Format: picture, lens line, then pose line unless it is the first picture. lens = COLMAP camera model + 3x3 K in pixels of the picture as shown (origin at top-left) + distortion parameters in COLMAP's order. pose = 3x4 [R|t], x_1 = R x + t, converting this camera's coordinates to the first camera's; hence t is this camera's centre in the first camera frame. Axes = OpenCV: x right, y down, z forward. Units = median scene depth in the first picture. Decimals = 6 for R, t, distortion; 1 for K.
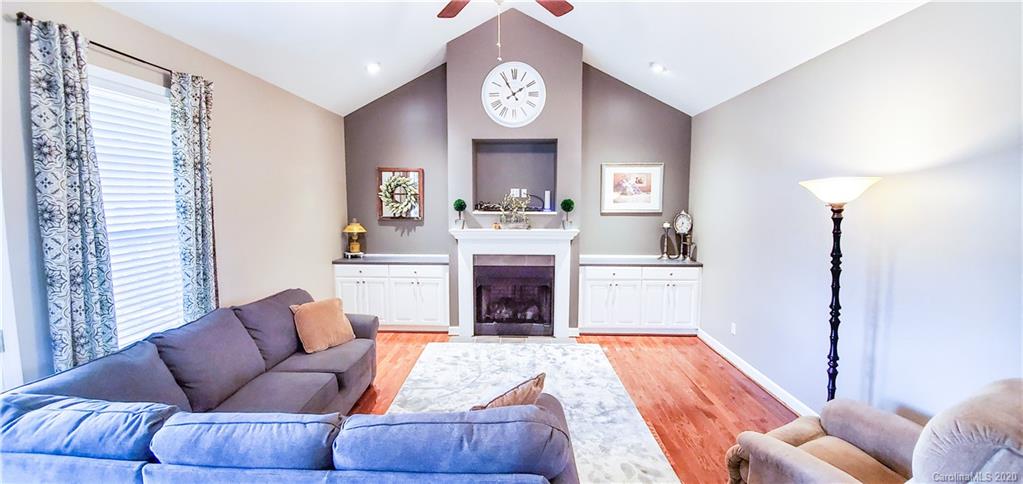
lens RADIAL K [[407.0, 0, 508.0], [0, 407.0, 234.7], [0, 0, 1]] dist [0.008900, -0.014863]
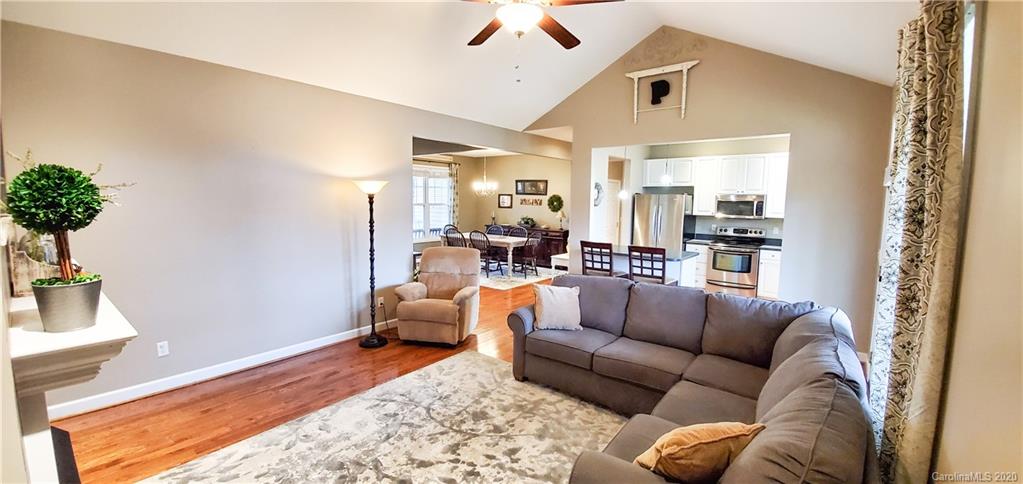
lens RADIAL K [[407.0, 0, 508.0], [0, 407.0, 234.7], [0, 0, 1]] dist [0.008900, -0.014863]
pose [[-0.787499, -0.069611, 0.612372, -0.783882], [0.038956, 0.985992, 0.162179, -0.163830], [-0.615084, 0.151571, -0.773756, 2.019003]]
